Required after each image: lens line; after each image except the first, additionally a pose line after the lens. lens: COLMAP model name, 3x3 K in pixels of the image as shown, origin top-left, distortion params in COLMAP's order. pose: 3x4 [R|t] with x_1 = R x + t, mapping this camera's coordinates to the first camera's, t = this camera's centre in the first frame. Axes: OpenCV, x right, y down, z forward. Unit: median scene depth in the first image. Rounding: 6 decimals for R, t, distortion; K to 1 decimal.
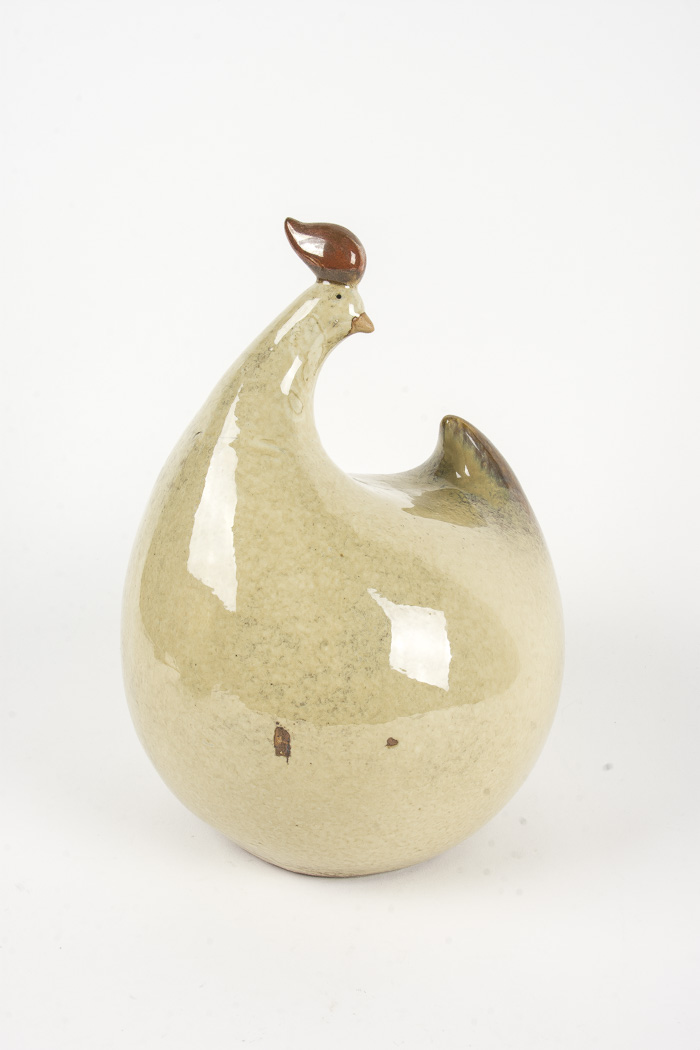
lens RADIAL K [[1262.0, 0, 350.0], [0, 1262.0, 525.0], [0, 0, 1]] dist [-0.171620, 0.002899]
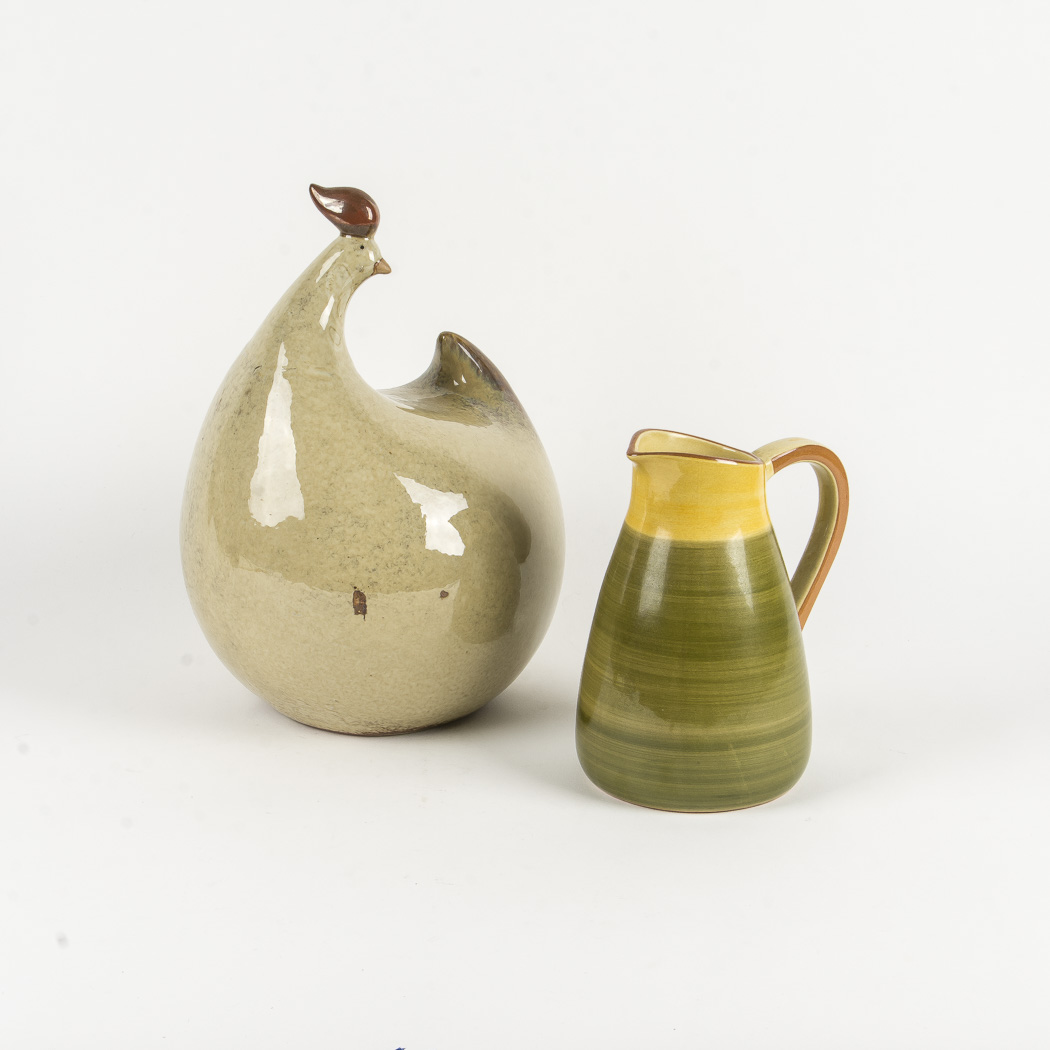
lens RADIAL K [[3040.5, 0, 525.0], [0, 3040.5, 525.0], [0, 0, 1]] dist [0.013546, 0.059193]
pose [[0.977017, -0.097442, 0.189585, -0.454738], [0.096745, 0.995225, 0.012951, 0.068497], [-0.189942, 0.005689, 0.981779, -2.008341]]
